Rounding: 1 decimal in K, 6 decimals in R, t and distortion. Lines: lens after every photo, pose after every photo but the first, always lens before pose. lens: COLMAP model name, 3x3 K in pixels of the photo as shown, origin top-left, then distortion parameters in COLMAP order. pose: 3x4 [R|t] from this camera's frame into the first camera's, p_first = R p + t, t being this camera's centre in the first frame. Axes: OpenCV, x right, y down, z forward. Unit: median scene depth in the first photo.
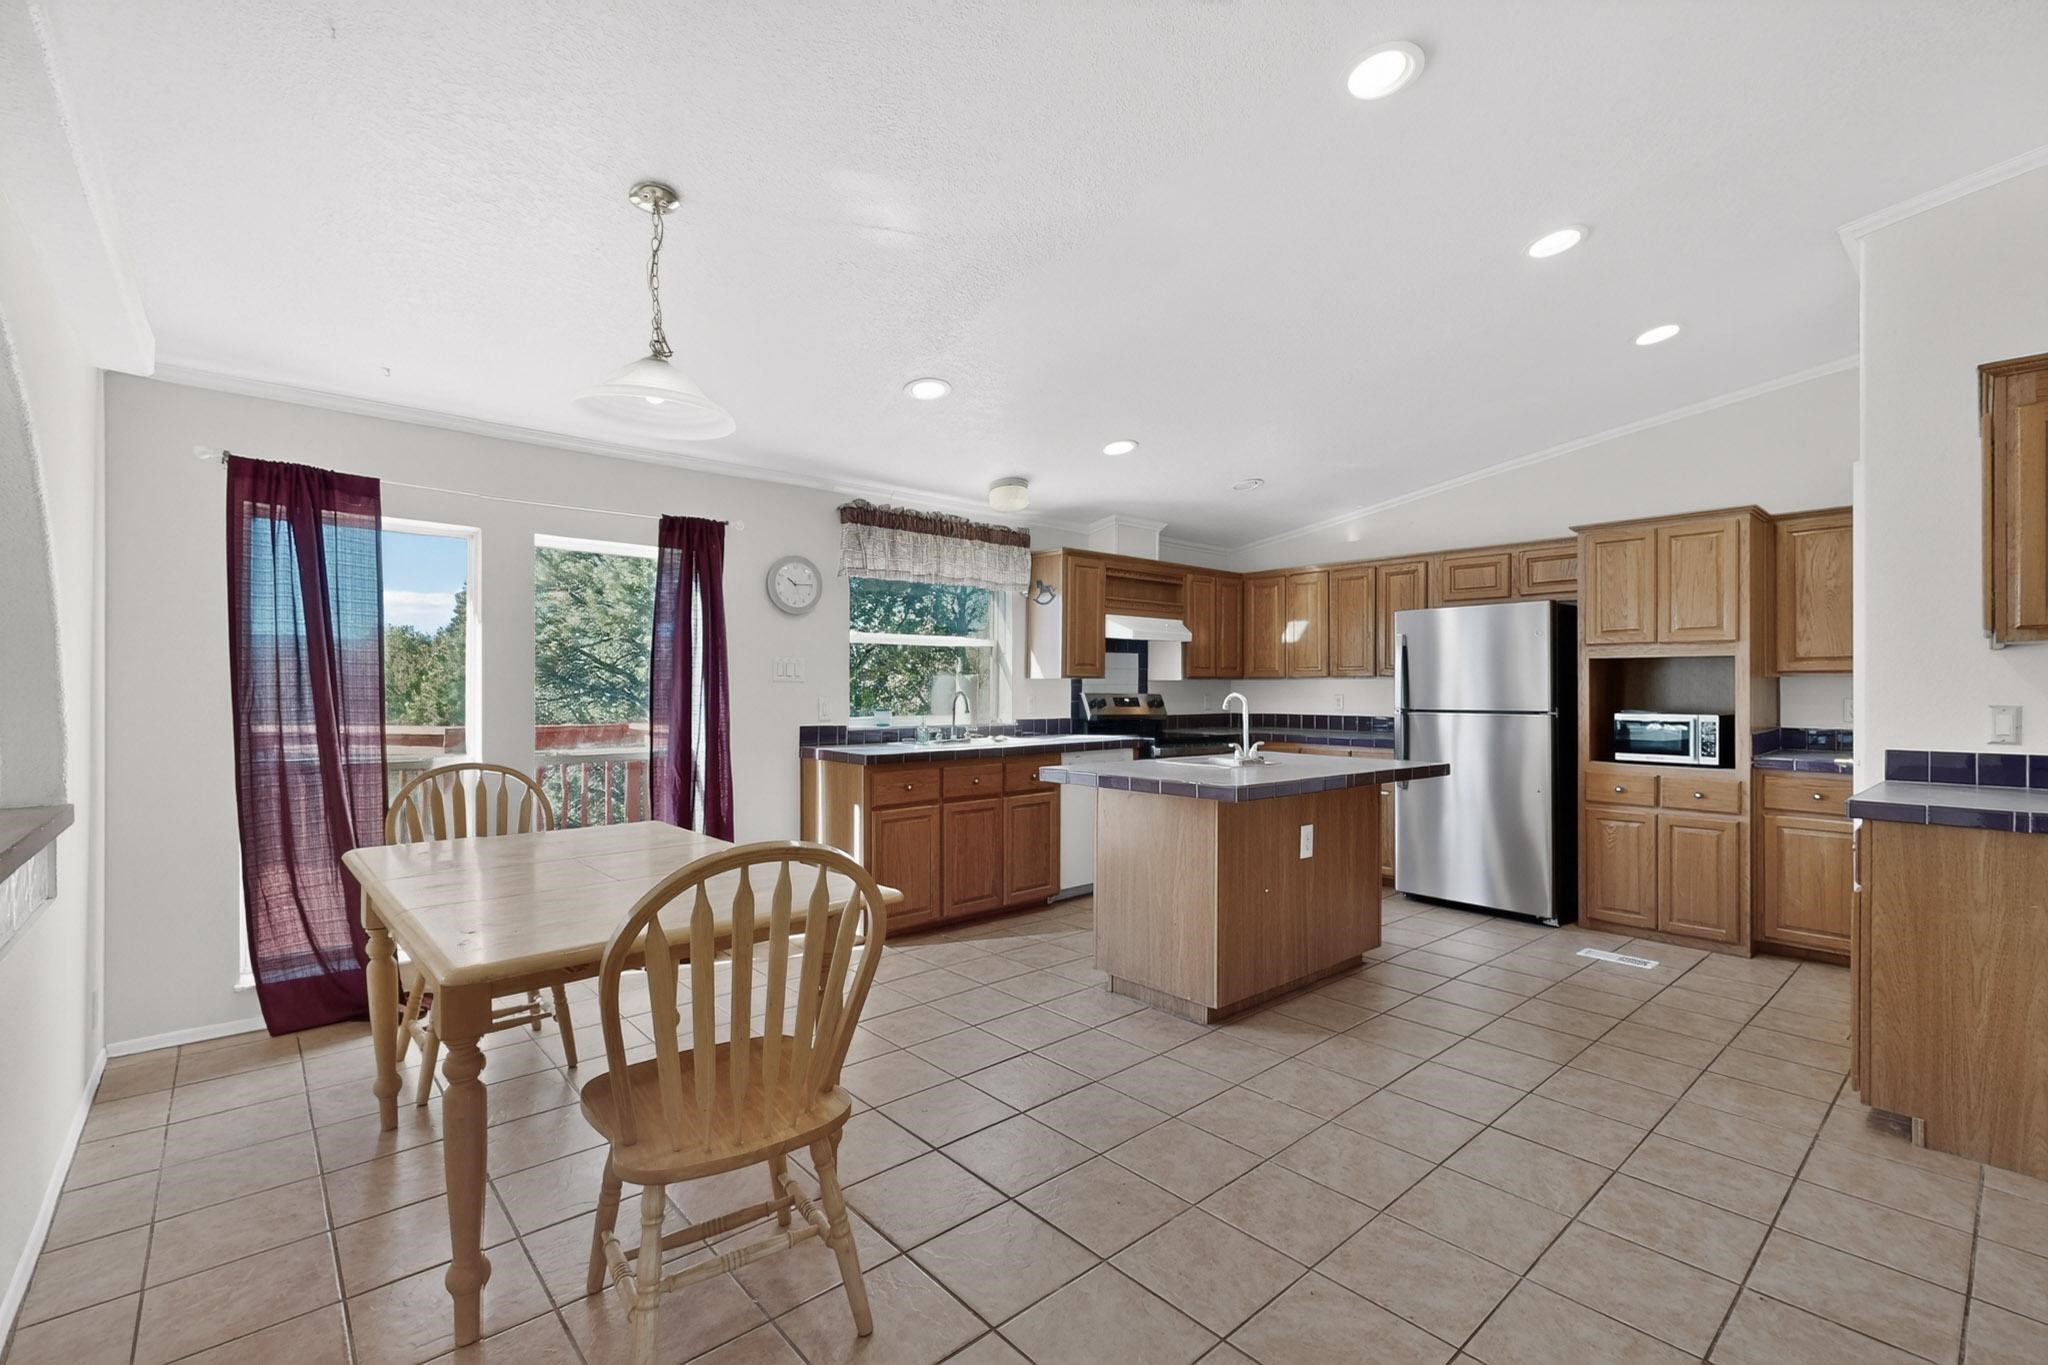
lens RADIAL K [[892.5, 0, 1014.5], [0, 892.5, 688.7], [0, 0, 1]] dist [0.008416, -0.000024]
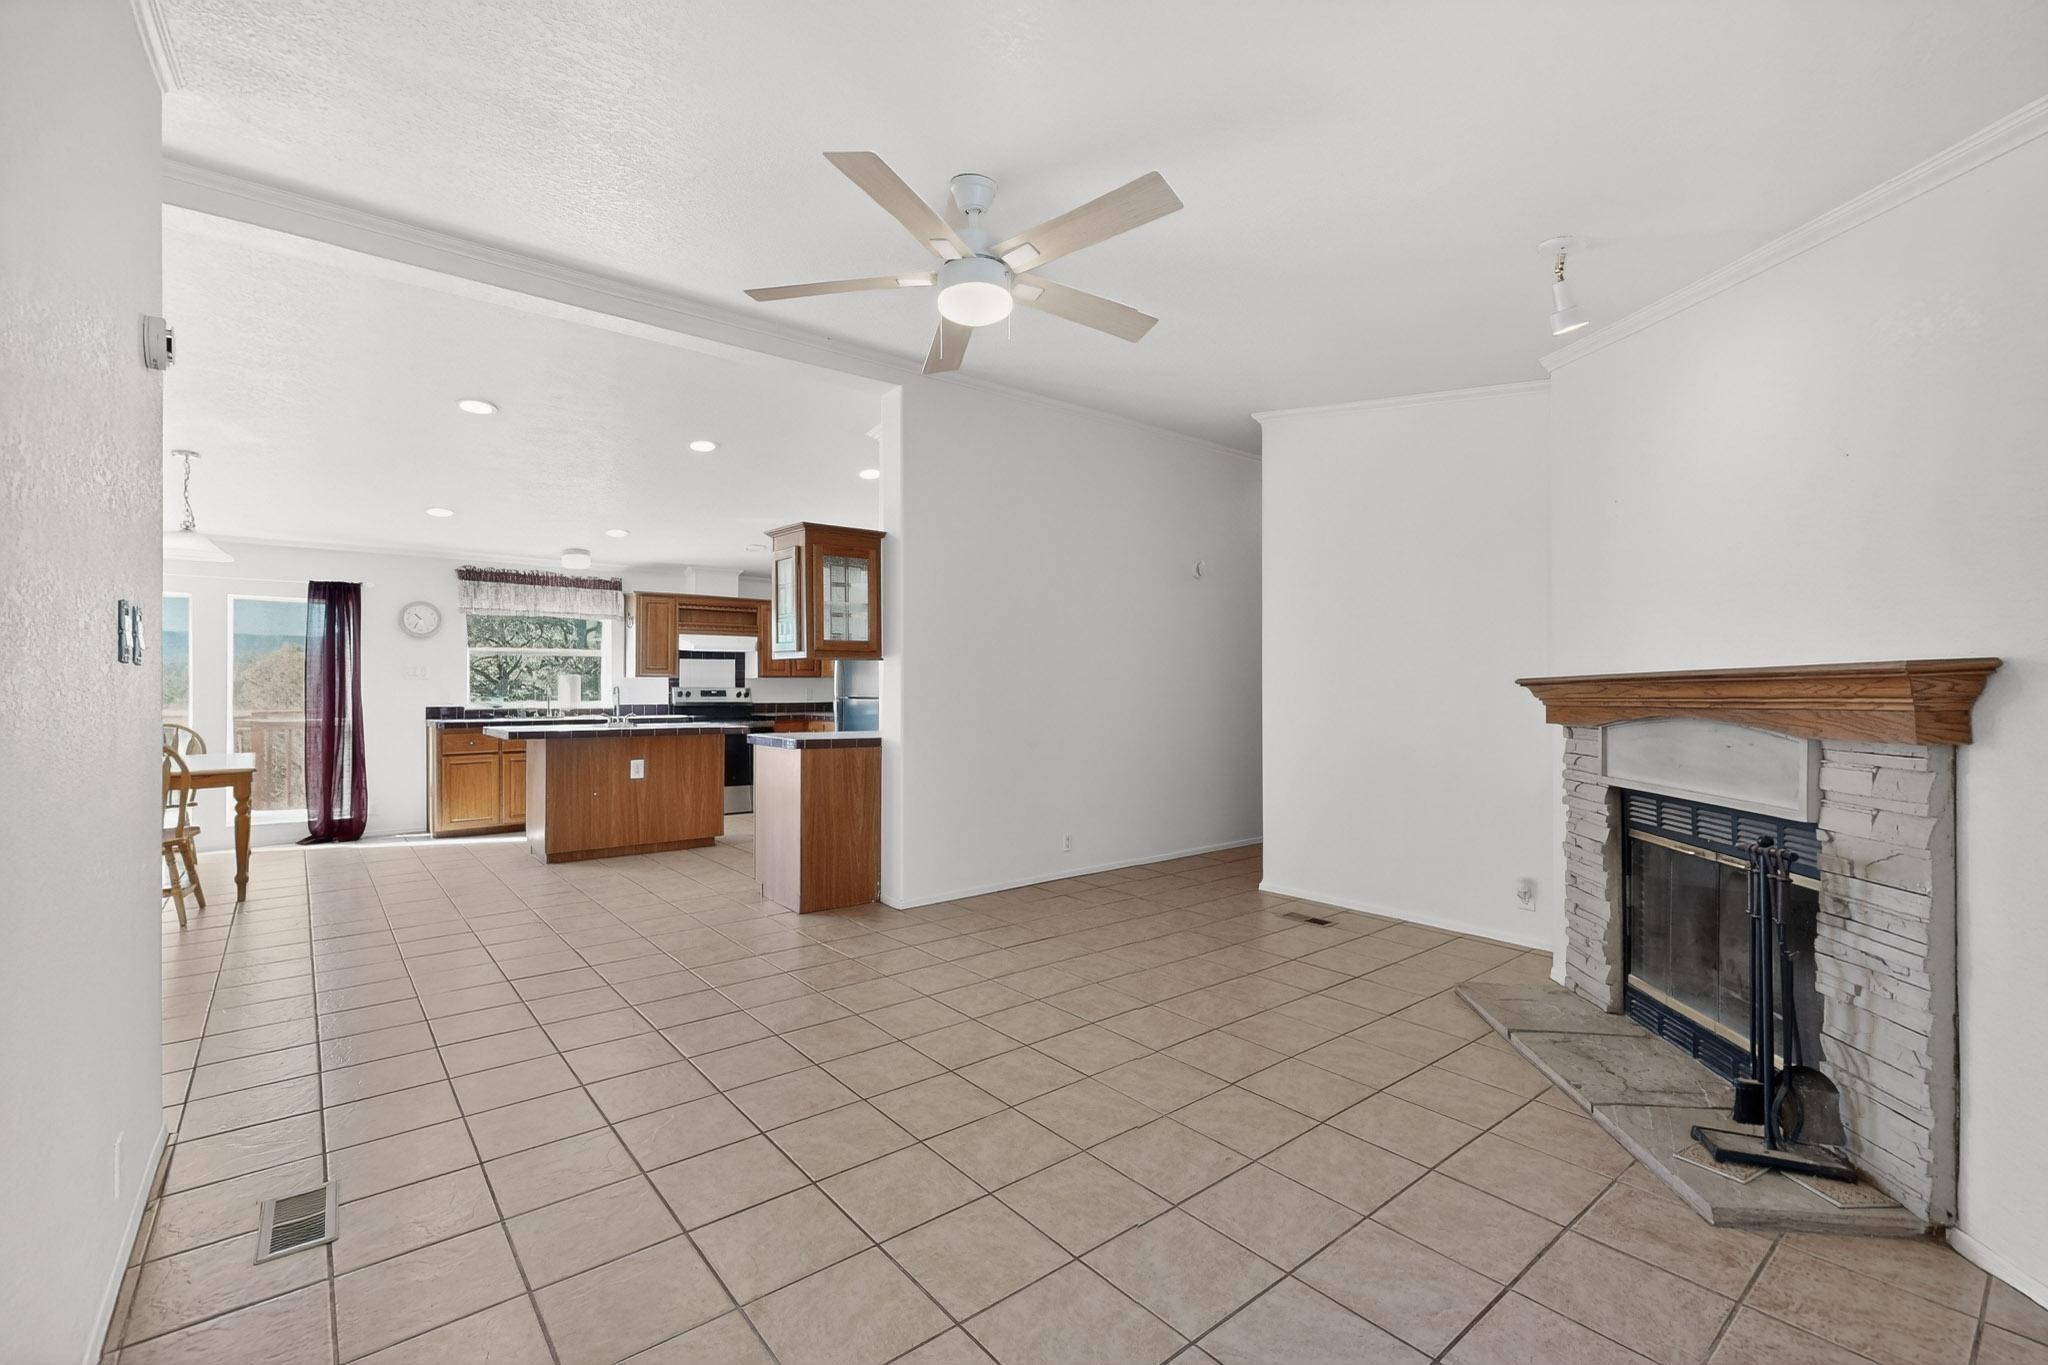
lens RADIAL K [[892.5, 0, 1025.2], [0, 892.5, 684.3], [0, 0, 1]] dist [0.008416, -0.000024]
pose [[0.999749, -0.002422, -0.022259, 0.801285], [0.002324, 0.999988, -0.004418, 0.009166], [0.022269, 0.004365, 0.999742, -0.537735]]
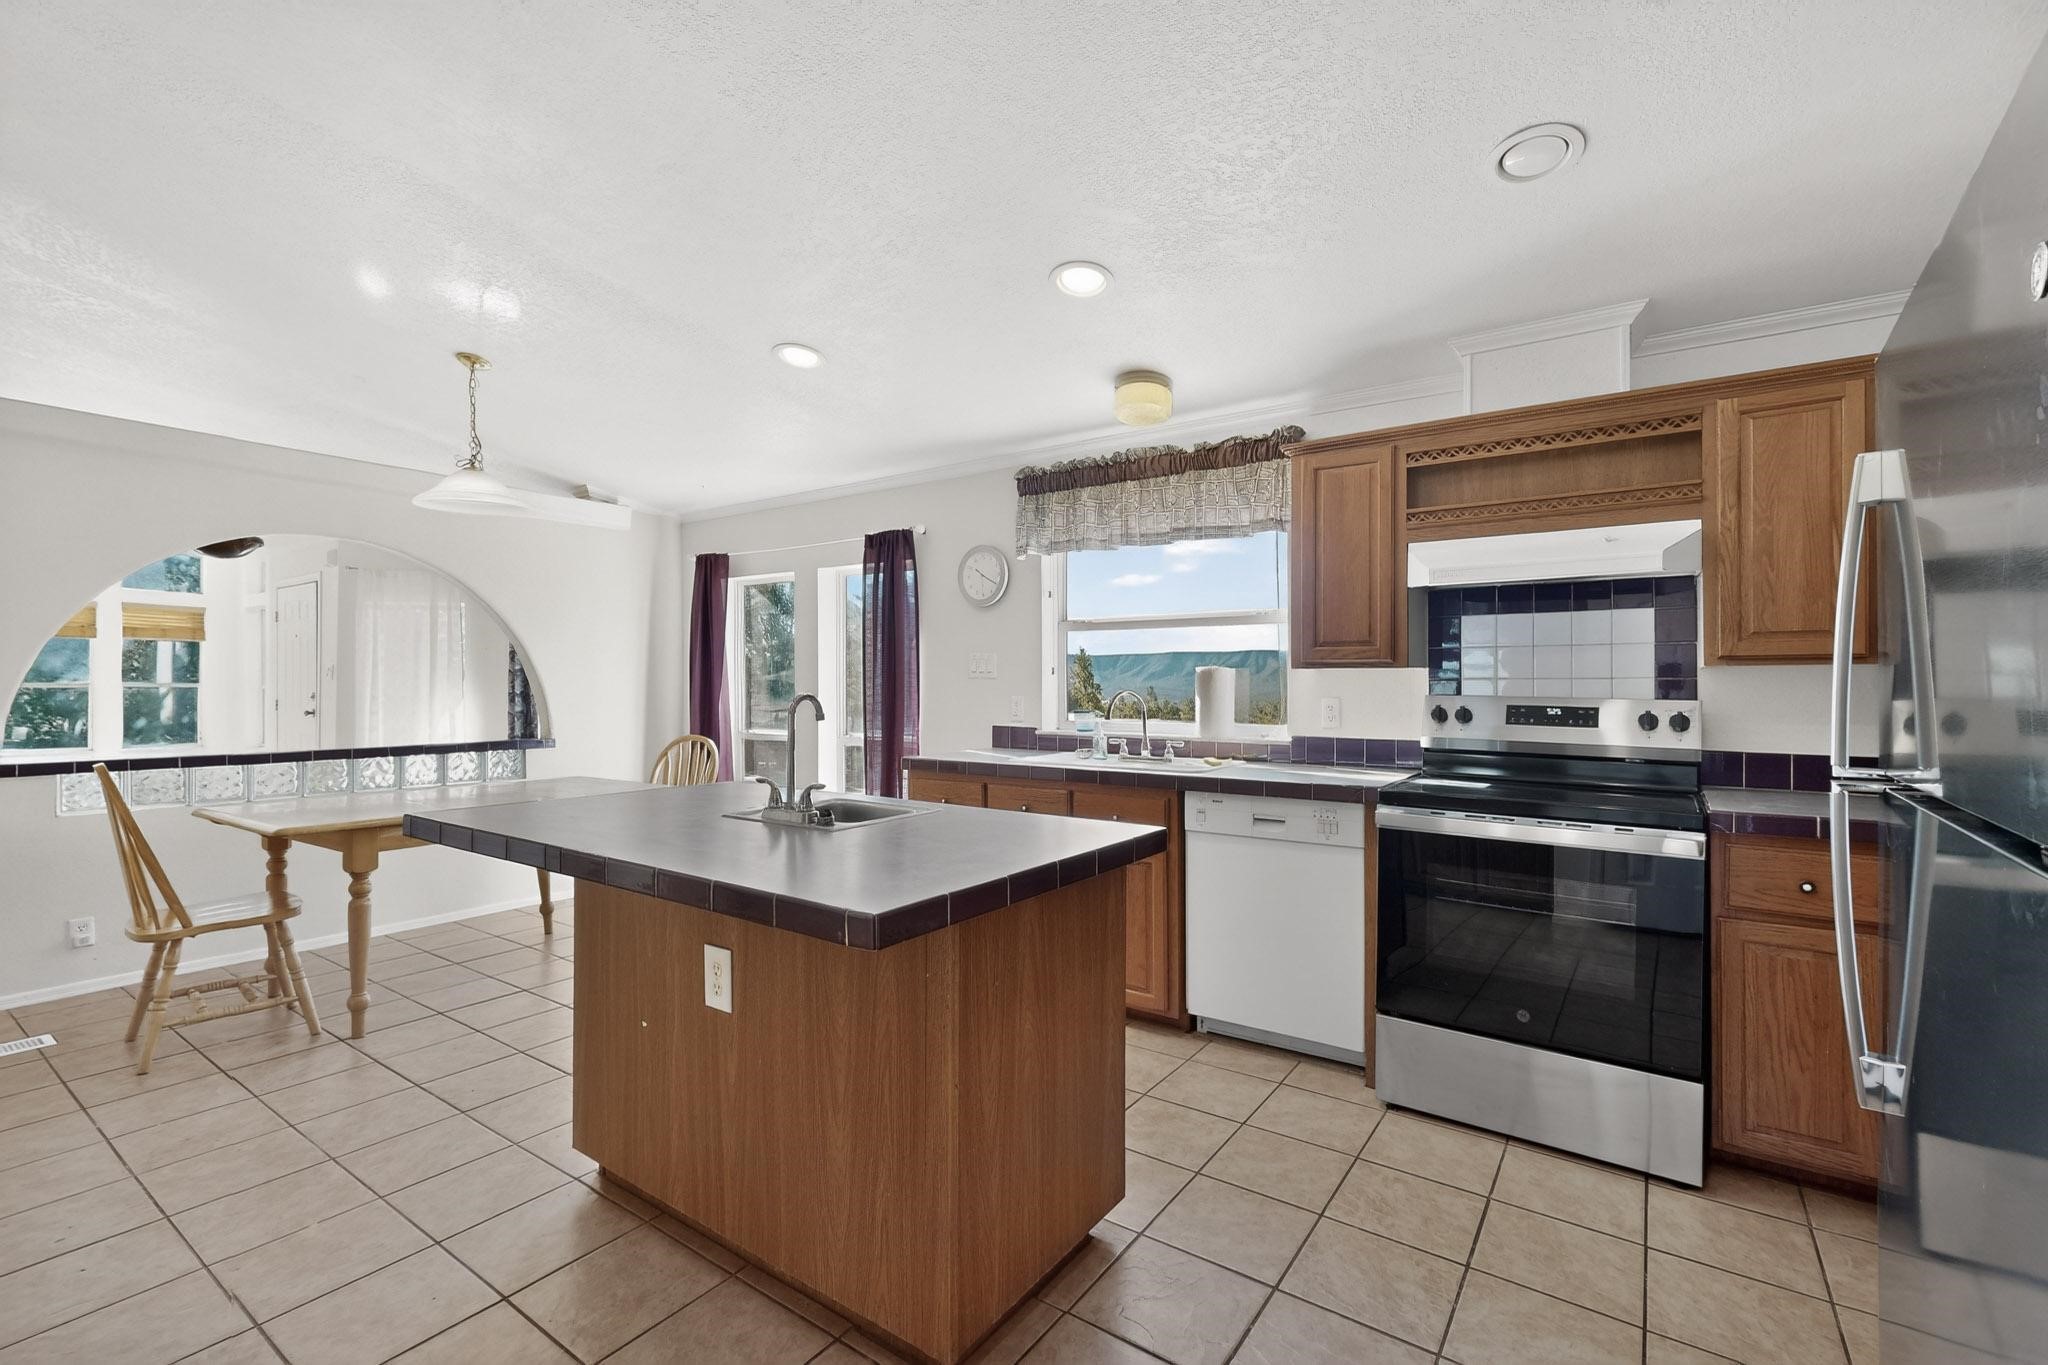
lens RADIAL K [[892.5, 0, 1019.5], [0, 892.5, 683.2], [0, 0, 1]] dist [0.008416, -0.000024]
pose [[0.240089, -0.000432, -0.970751, 0.622307], [0.000351, 1.000000, -0.000359, -0.002634], [0.970751, -0.000255, 0.240089, 0.735538]]
